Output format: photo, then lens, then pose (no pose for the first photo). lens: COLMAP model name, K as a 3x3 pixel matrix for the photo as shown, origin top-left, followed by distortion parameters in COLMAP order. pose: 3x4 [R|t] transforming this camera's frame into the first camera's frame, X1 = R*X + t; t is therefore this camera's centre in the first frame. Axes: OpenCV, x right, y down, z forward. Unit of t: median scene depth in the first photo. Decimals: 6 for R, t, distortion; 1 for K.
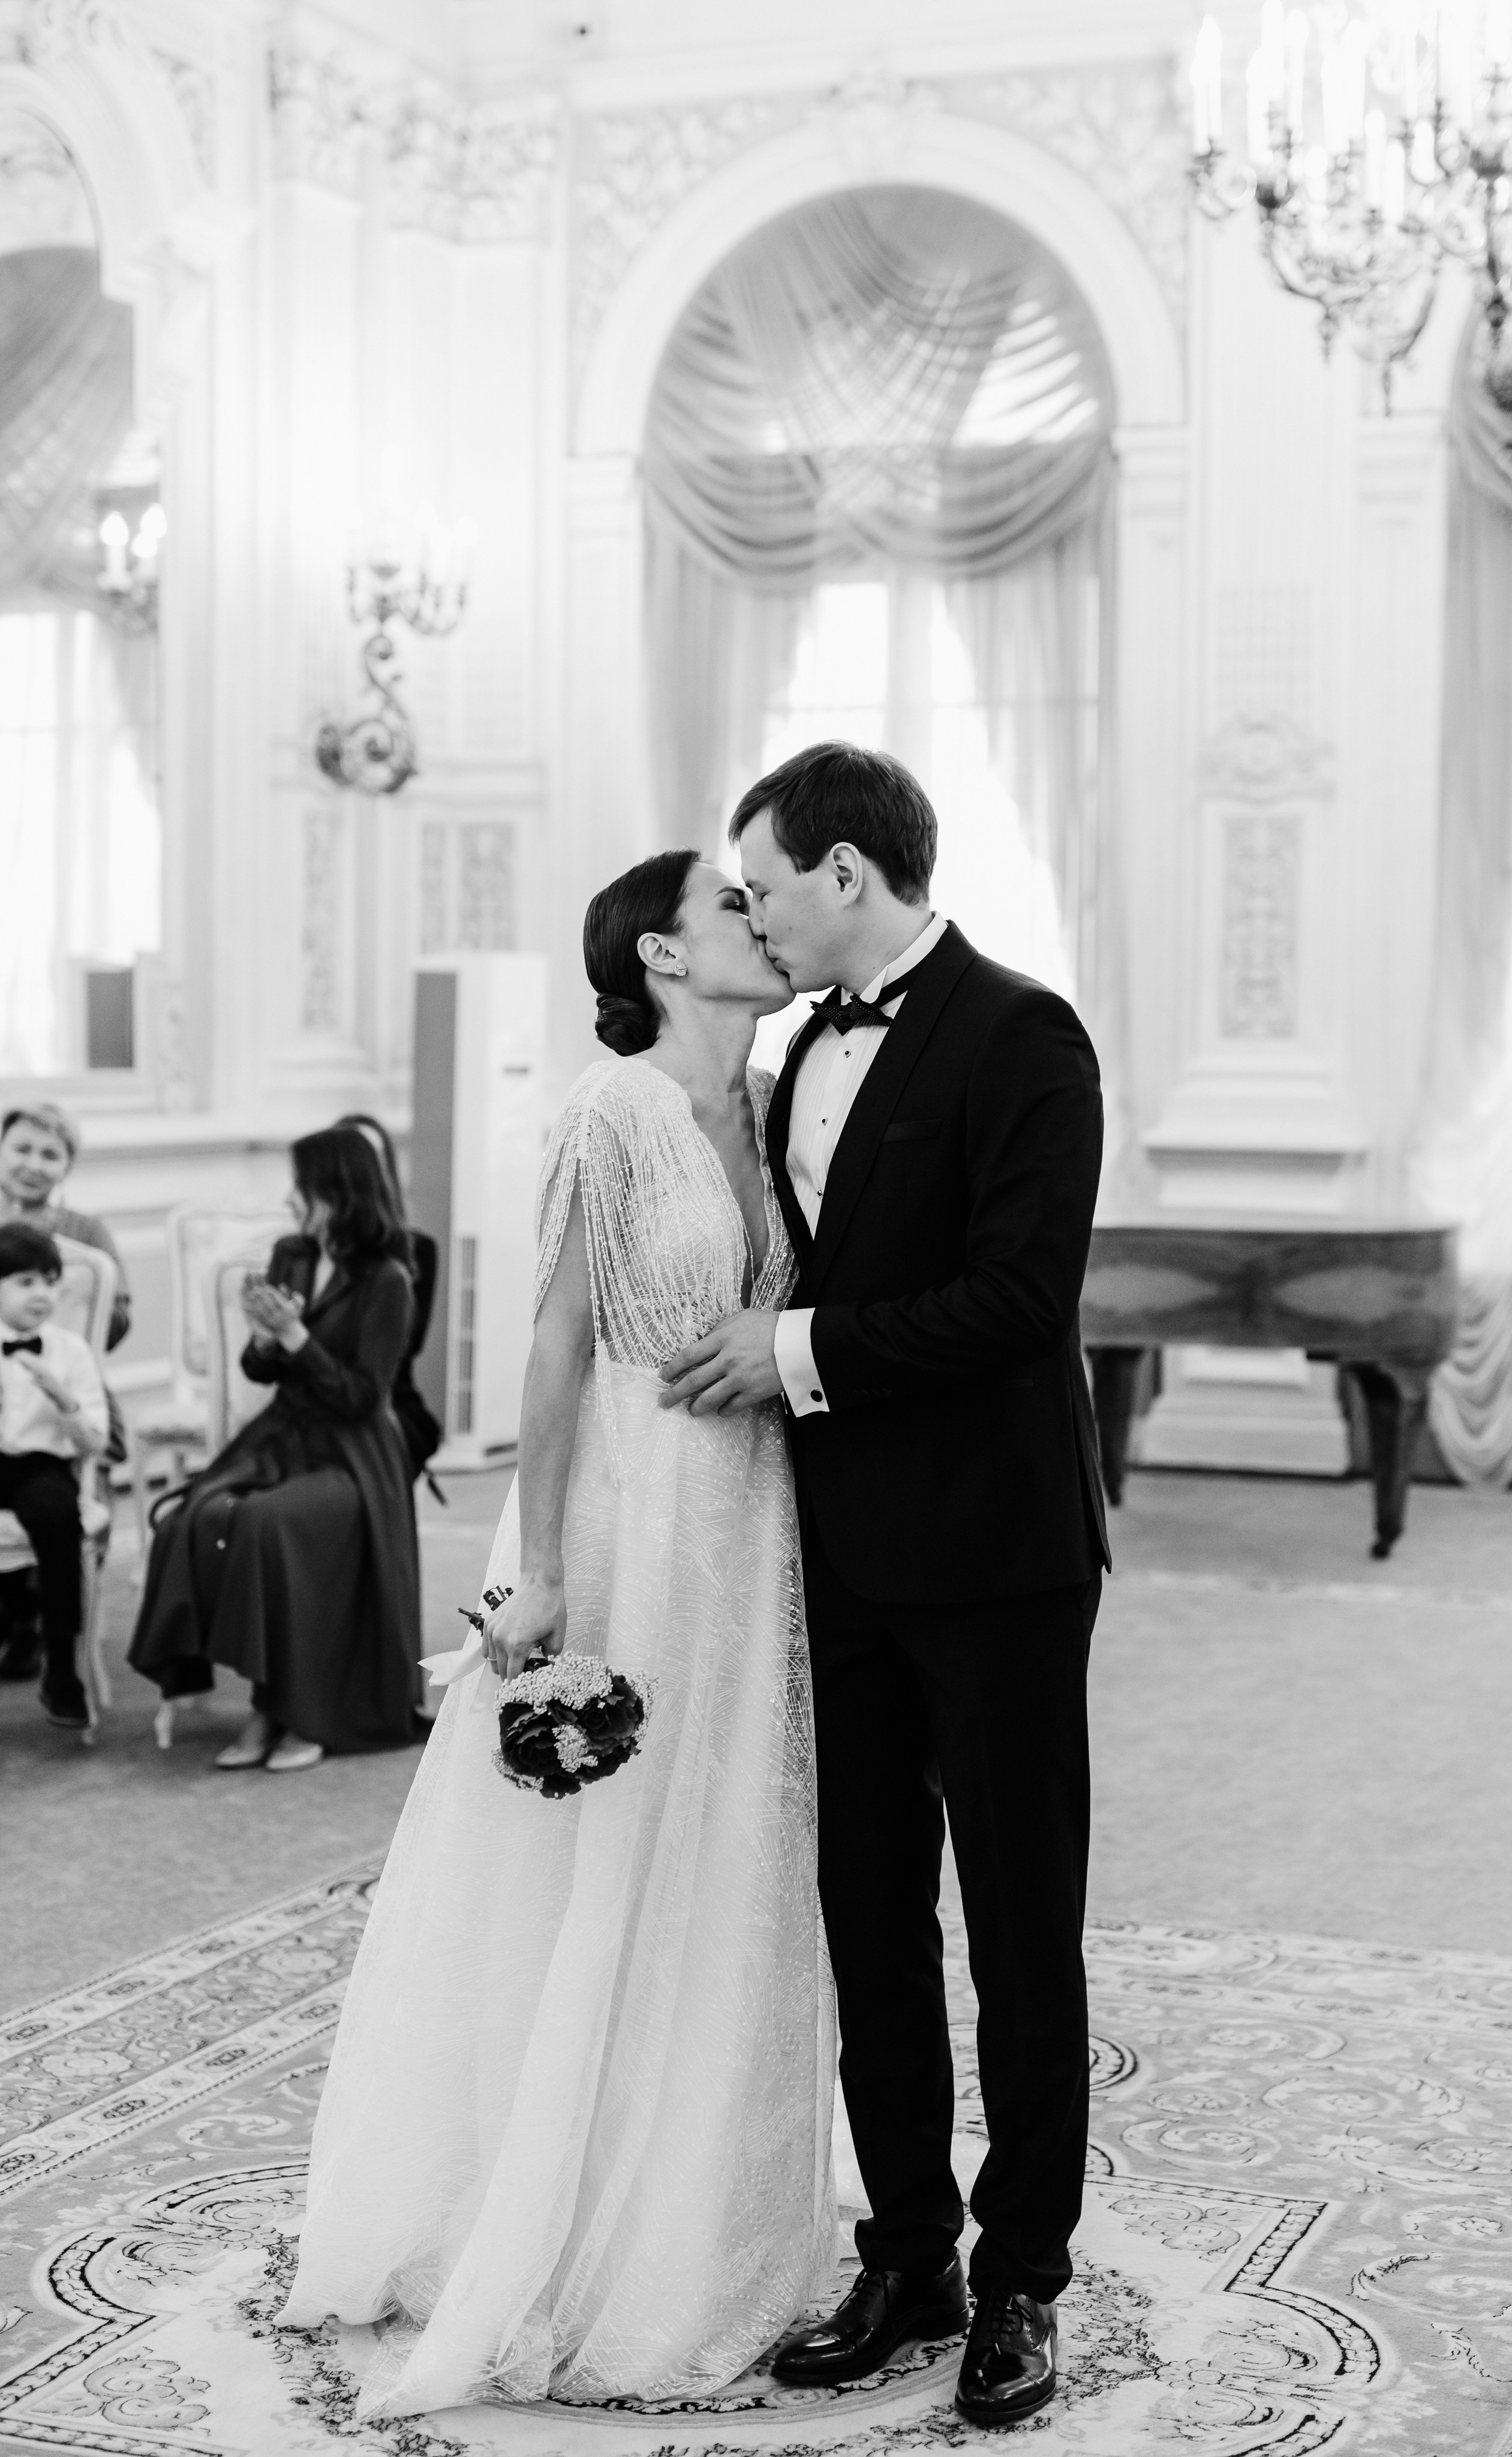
lens RADIAL K [[3700.0, 0, 880.1], [0, 3700.0, 1182.1], [0, 0, 1]] dist [0.002261, 0.000000]
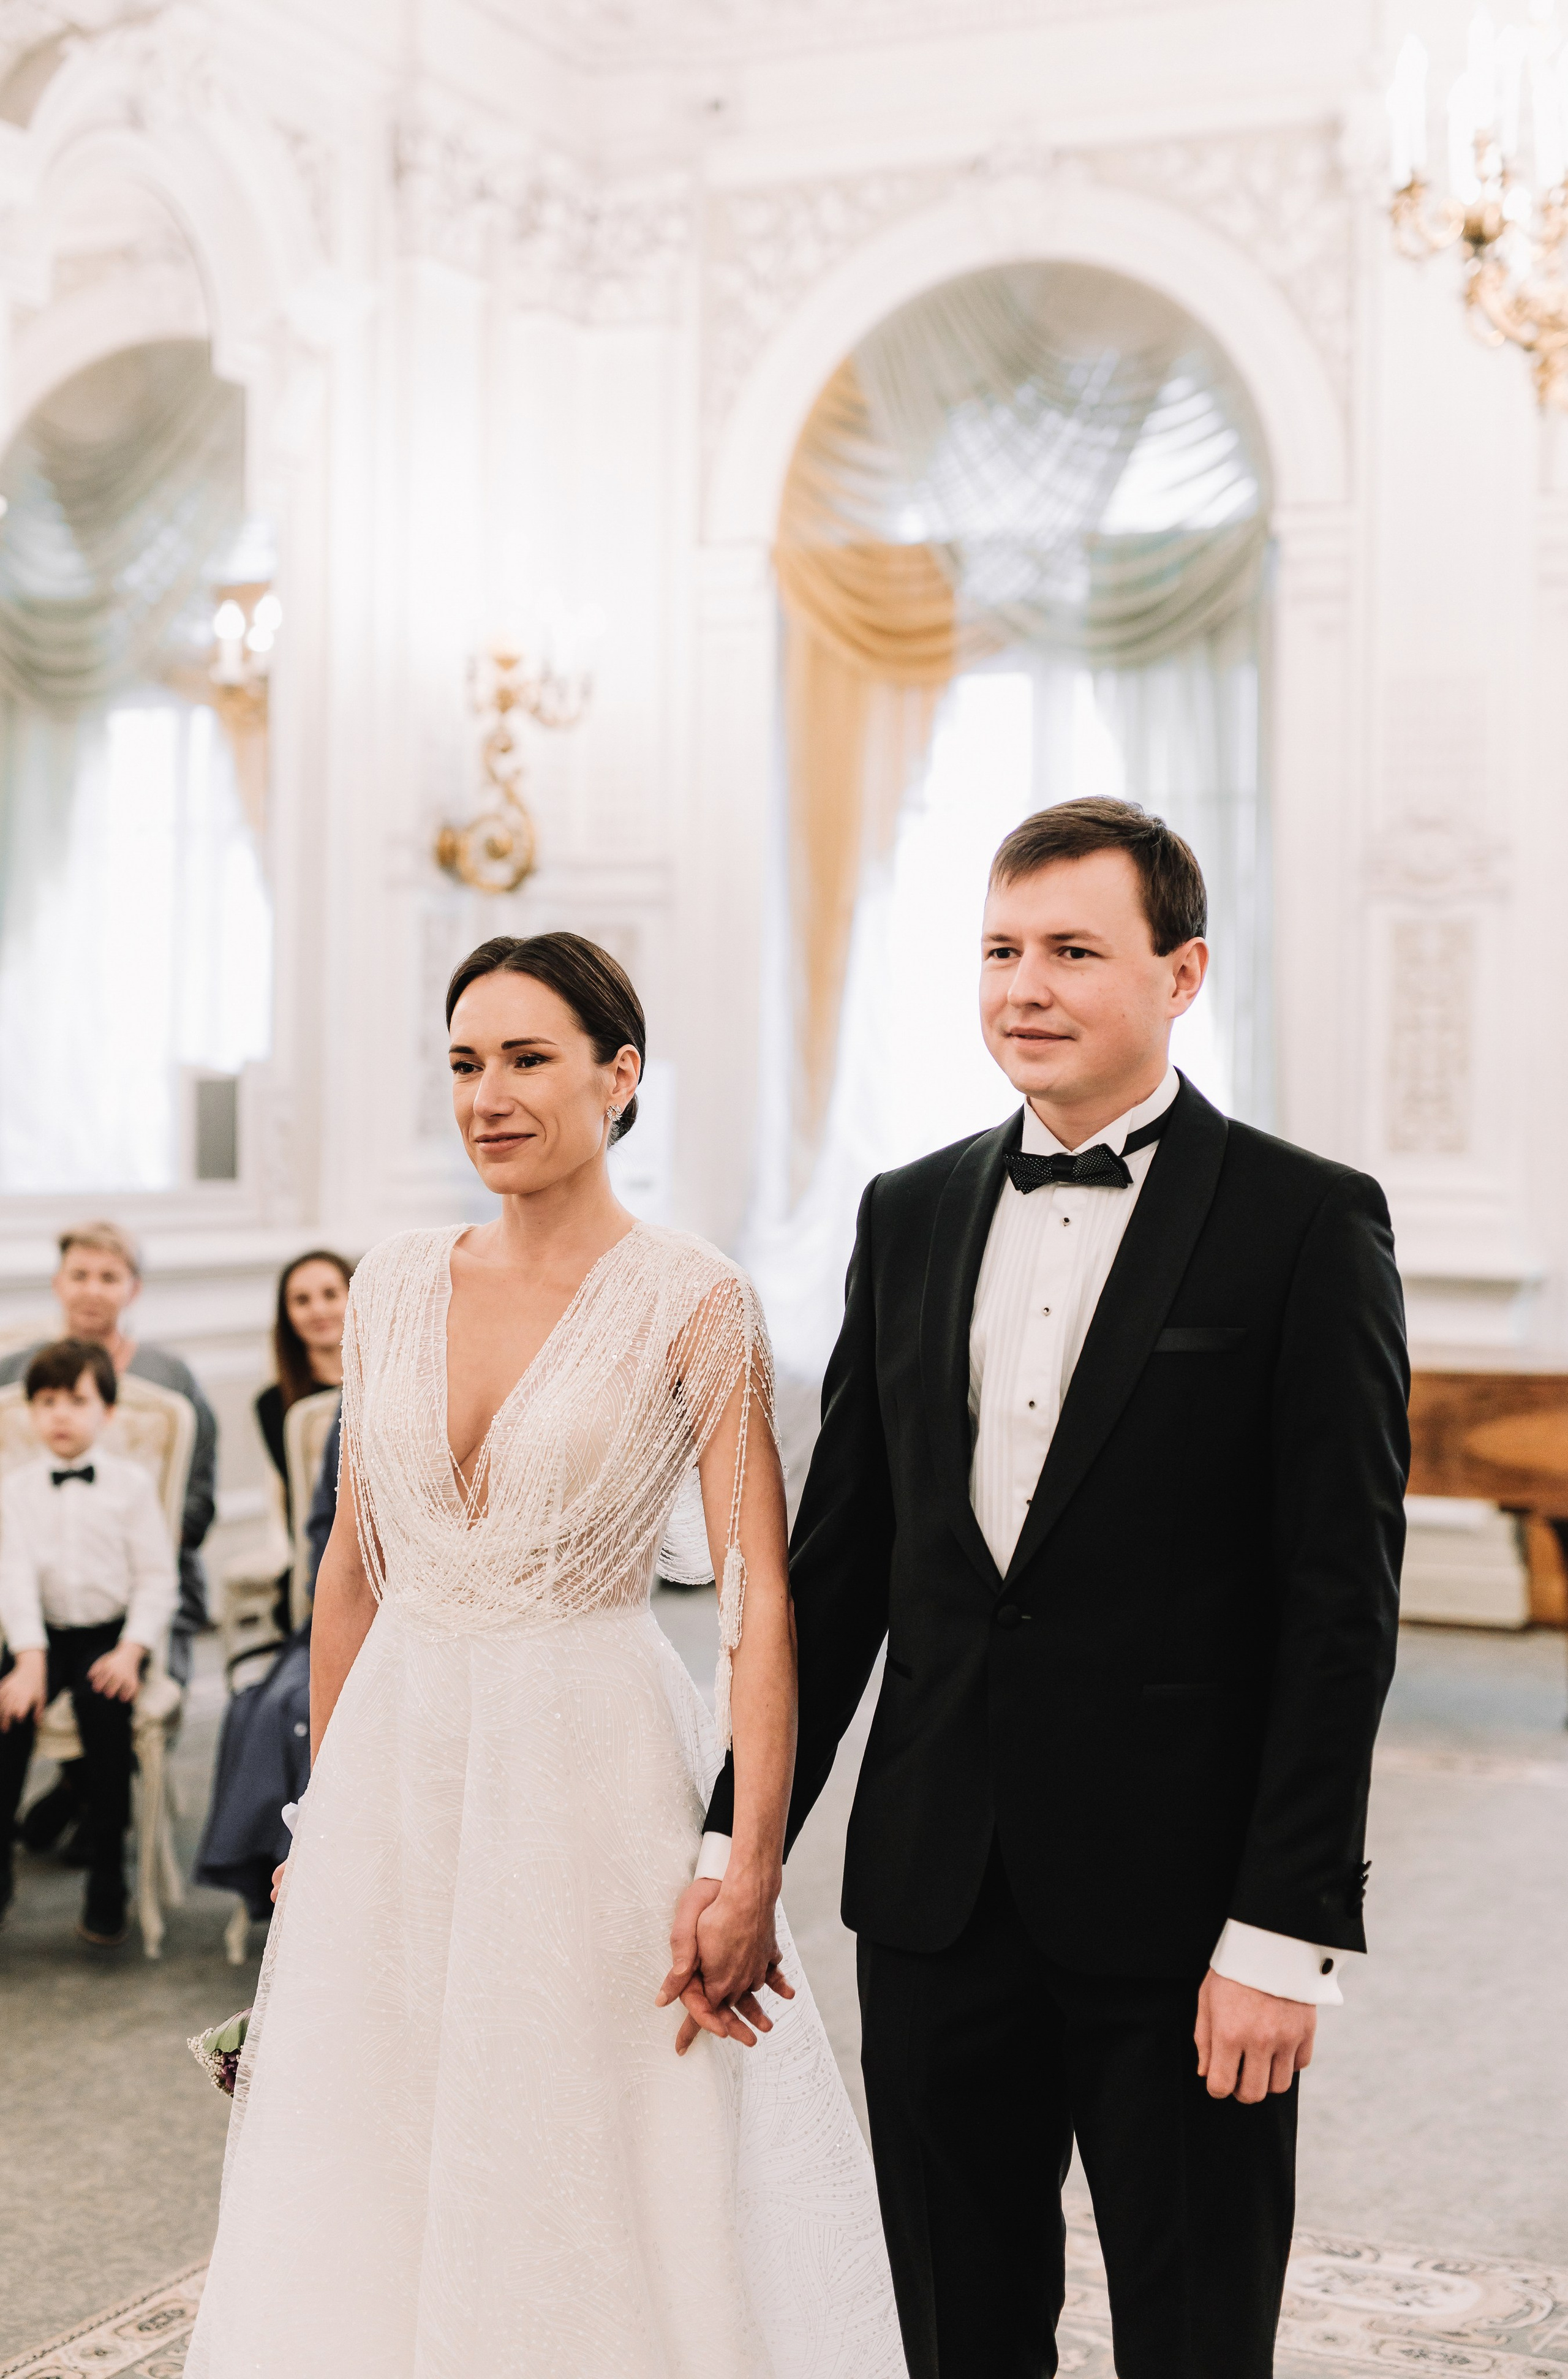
lens RADIAL K [[3443.7, 0, 783.1], [0, 3443.7, 1190.2], [0, 0, 1]] dist [-0.018967, 0.000000]
pose [[0.998398, 0.006306, -0.056223, -0.011636], [-0.007496, 0.999752, -0.020970, -0.010446], [0.056076, 0.021358, 0.998198, 0.119740]]
